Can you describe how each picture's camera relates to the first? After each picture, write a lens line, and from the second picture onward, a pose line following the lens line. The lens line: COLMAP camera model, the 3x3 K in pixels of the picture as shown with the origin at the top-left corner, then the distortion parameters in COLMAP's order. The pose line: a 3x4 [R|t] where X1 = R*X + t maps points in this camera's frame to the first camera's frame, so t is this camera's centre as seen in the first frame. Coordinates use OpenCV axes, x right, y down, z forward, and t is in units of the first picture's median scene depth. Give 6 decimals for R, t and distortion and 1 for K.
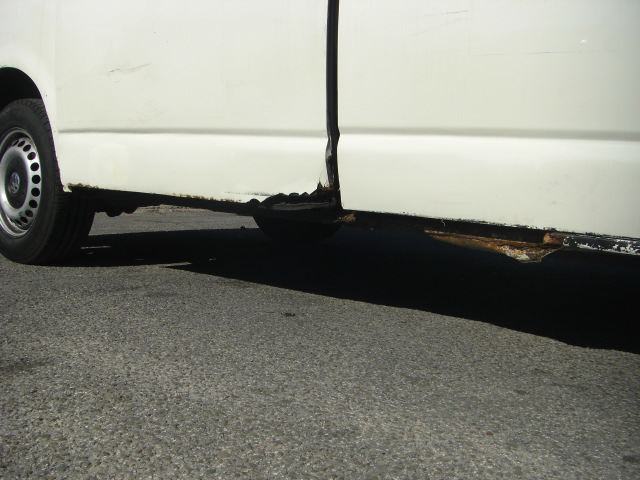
lens RADIAL K [[720.3, 0, 307.5], [0, 720.3, 277.5], [0, 0, 1]] dist [-0.147937, 0.000000]
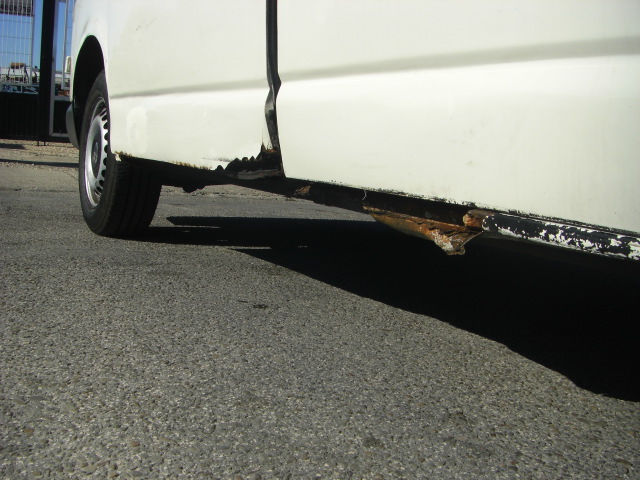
lens RADIAL K [[720.3, 0, 301.7], [0, 720.3, 268.7], [0, 0, 1]] dist [-0.147937, 0.000000]
pose [[0.937111, 0.082820, -0.339064, 0.402516], [-0.088131, 0.996109, -0.000267, 0.005179], [0.337722, 0.030133, 0.940763, 0.303703]]
